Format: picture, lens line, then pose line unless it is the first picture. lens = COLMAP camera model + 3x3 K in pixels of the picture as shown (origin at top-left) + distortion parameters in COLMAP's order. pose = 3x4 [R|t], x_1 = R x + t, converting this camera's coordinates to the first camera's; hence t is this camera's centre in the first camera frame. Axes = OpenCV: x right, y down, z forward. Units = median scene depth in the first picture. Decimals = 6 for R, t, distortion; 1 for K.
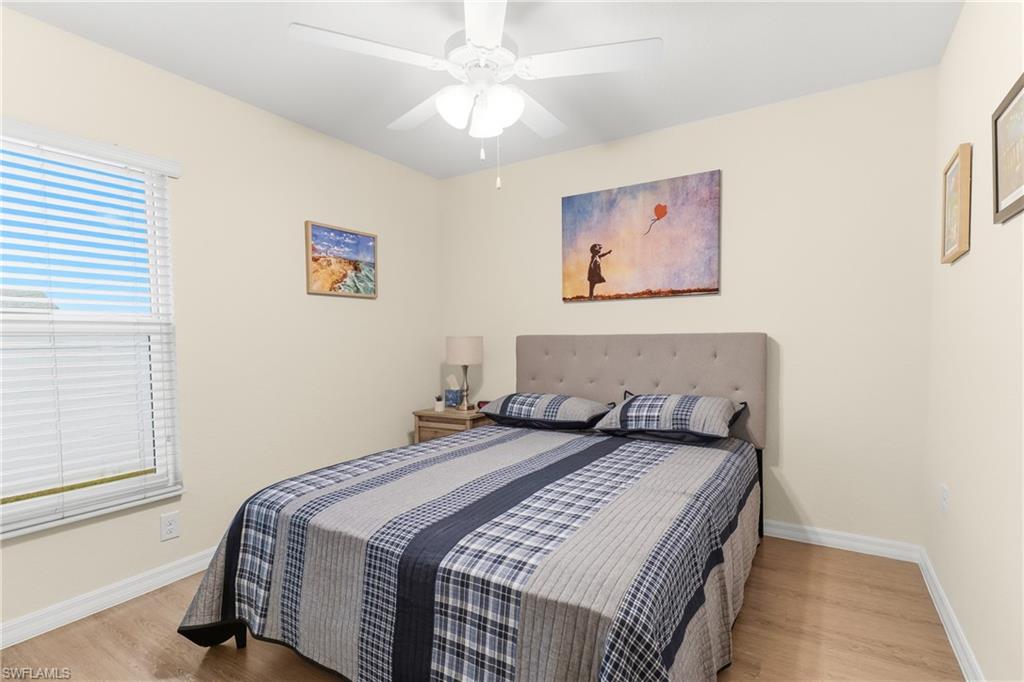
lens RADIAL K [[478.0, 0, 518.8], [0, 478.0, 338.8], [0, 0, 1]] dist [0.021190, -0.013876]
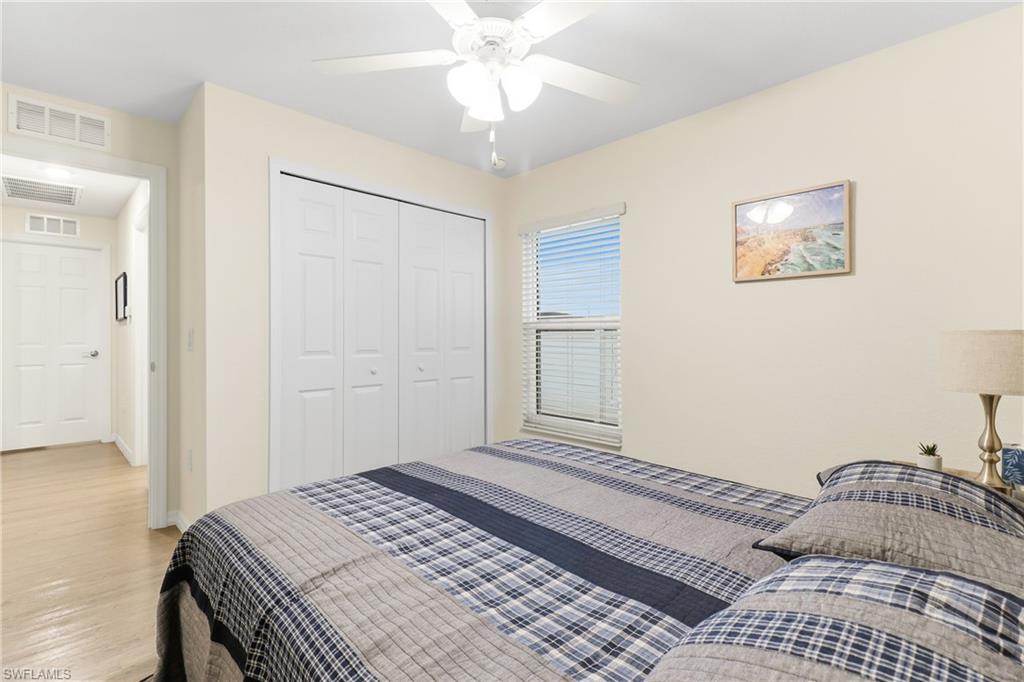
lens RADIAL K [[478.0, 0, 518.8], [0, 478.0, 338.8], [0, 0, 1]] dist [0.021190, -0.013876]
pose [[-0.218263, 0.024149, -0.975591, 0.543900], [-0.011932, 0.999553, 0.027412, -0.009878], [0.975817, 0.017623, -0.217878, 0.845679]]
